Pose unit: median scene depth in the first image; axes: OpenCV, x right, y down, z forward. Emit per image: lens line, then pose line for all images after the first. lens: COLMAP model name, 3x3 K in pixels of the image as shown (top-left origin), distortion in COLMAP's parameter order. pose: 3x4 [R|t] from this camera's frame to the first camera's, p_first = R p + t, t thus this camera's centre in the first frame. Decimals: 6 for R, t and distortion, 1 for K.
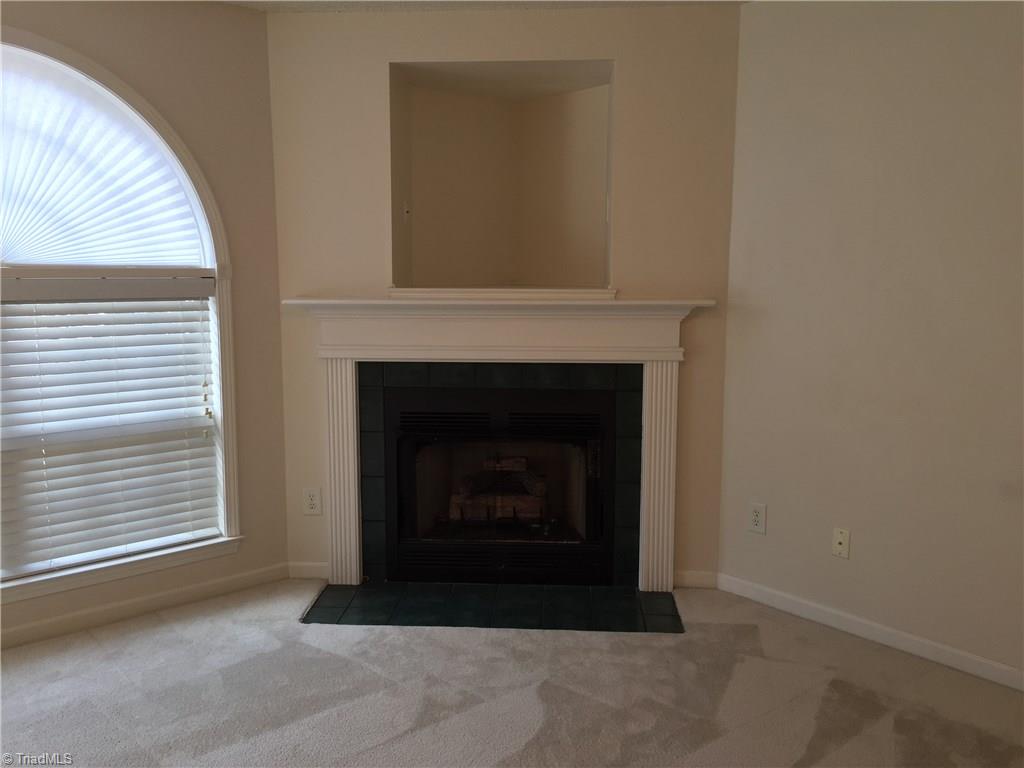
lens RADIAL K [[872.7, 0, 513.4], [0, 872.7, 388.5], [0, 0, 1]] dist [0.077580, -0.104064]
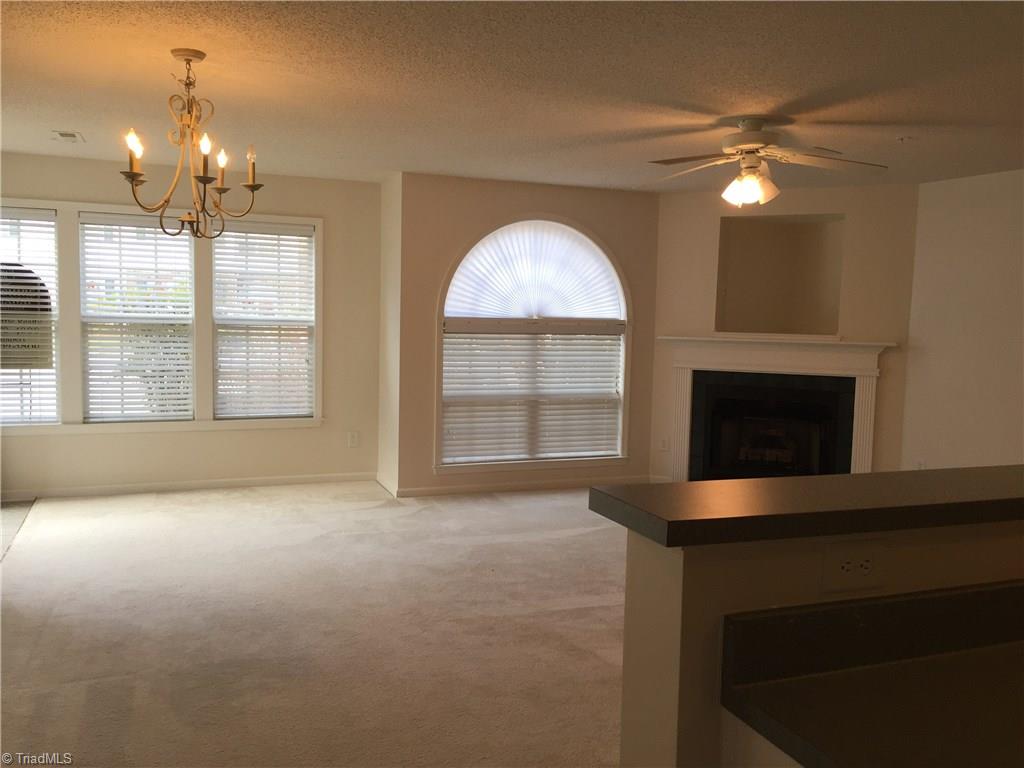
lens RADIAL K [[903.3, 0, 512.0], [0, 903.3, 384.0], [0, 0, 1]] dist [0.079838, 0.000637]
pose [[0.944581, 0.047220, -0.324864, 0.093705], [-0.066693, 0.996566, -0.049065, 0.126247], [0.321432, 0.068012, 0.944487, -1.014674]]
